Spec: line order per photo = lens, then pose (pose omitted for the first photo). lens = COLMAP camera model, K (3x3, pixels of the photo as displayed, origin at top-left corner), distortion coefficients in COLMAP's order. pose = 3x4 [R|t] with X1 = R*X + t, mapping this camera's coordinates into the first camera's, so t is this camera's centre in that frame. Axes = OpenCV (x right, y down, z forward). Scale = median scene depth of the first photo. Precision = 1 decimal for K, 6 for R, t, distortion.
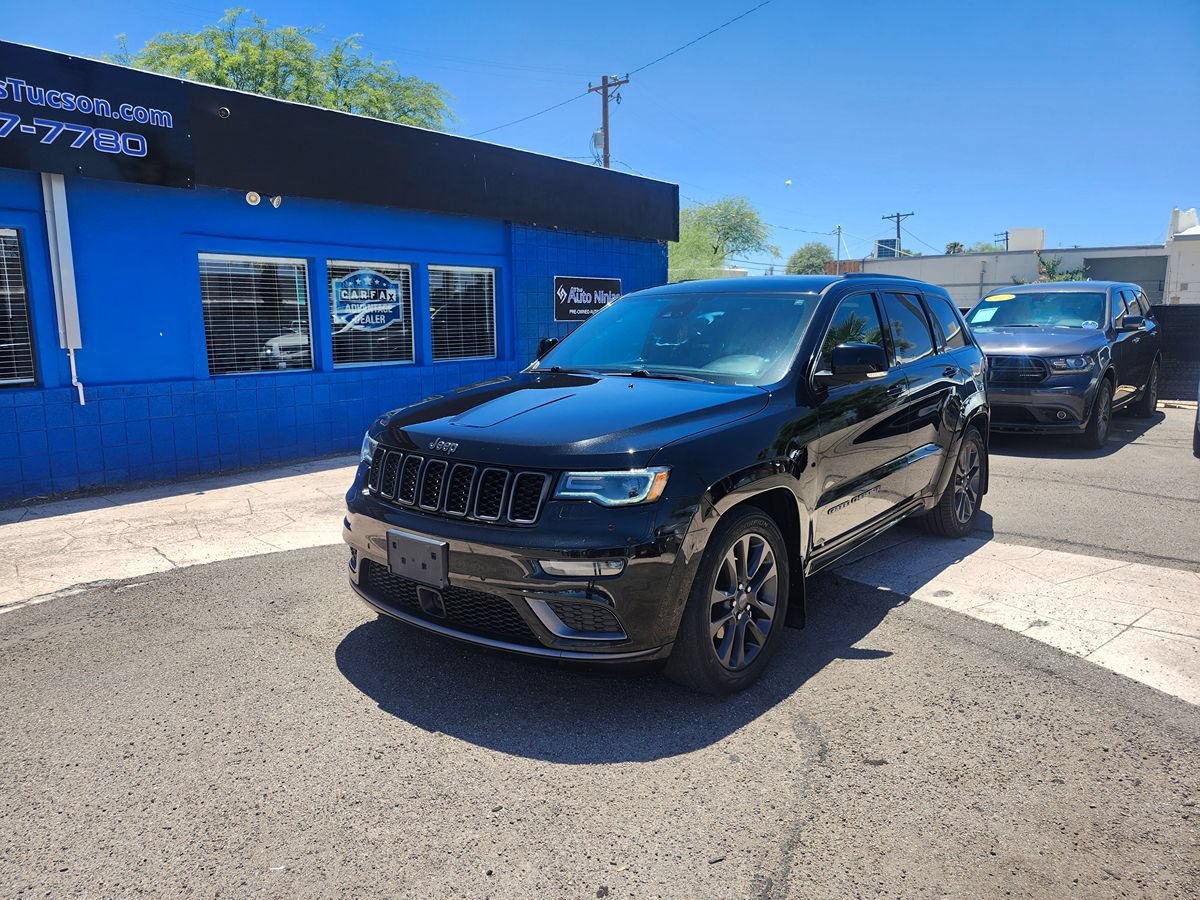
lens RADIAL K [[839.2, 0, 594.9], [0, 839.2, 450.9], [0, 0, 1]] dist [0.064407, -0.081773]
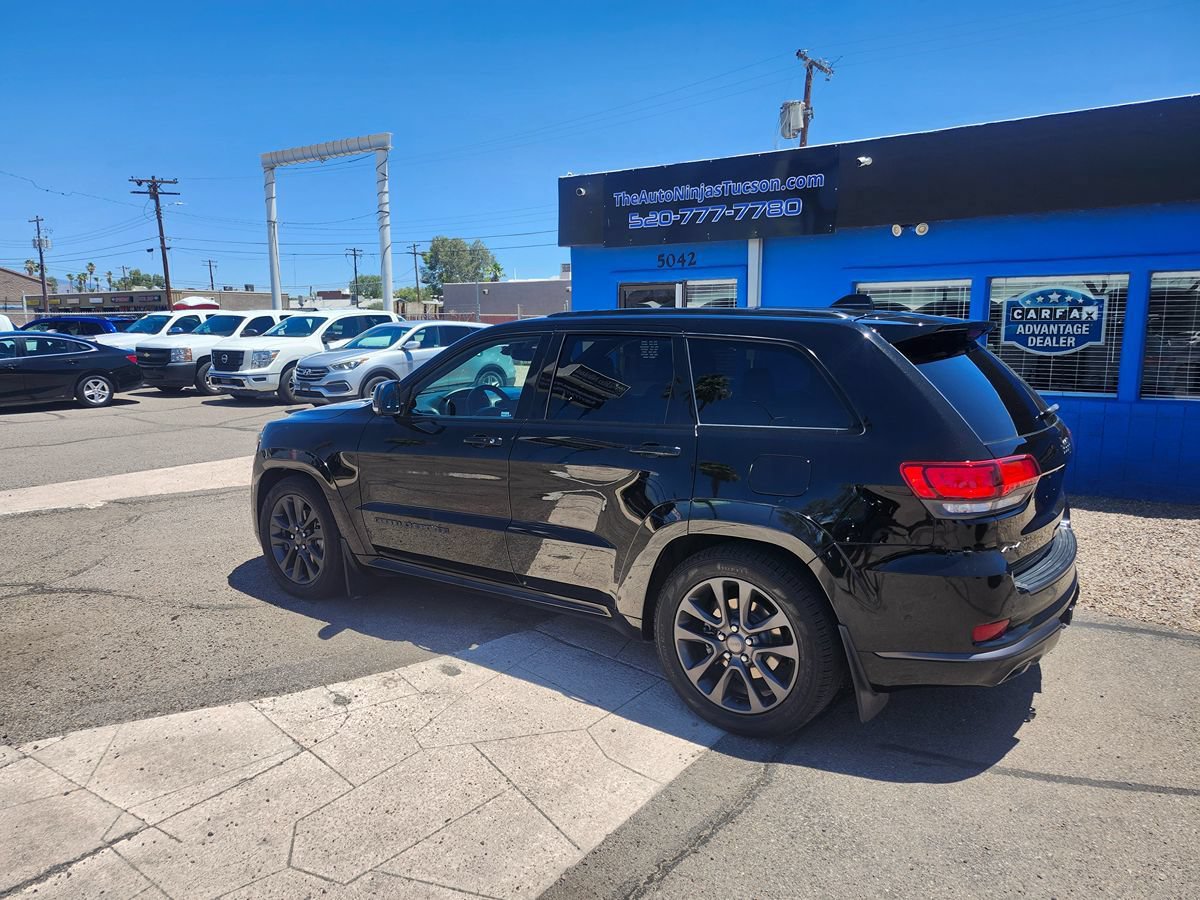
lens RADIAL K [[831.6, 0, 593.5], [0, 831.6, 448.4], [0, 0, 1]] dist [0.072516, -0.091220]
pose [[0.047665, 0.153357, -0.987021, 0.783039], [-0.158785, 0.976742, 0.144092, -0.132471], [0.986162, 0.149856, 0.070907, 0.656796]]
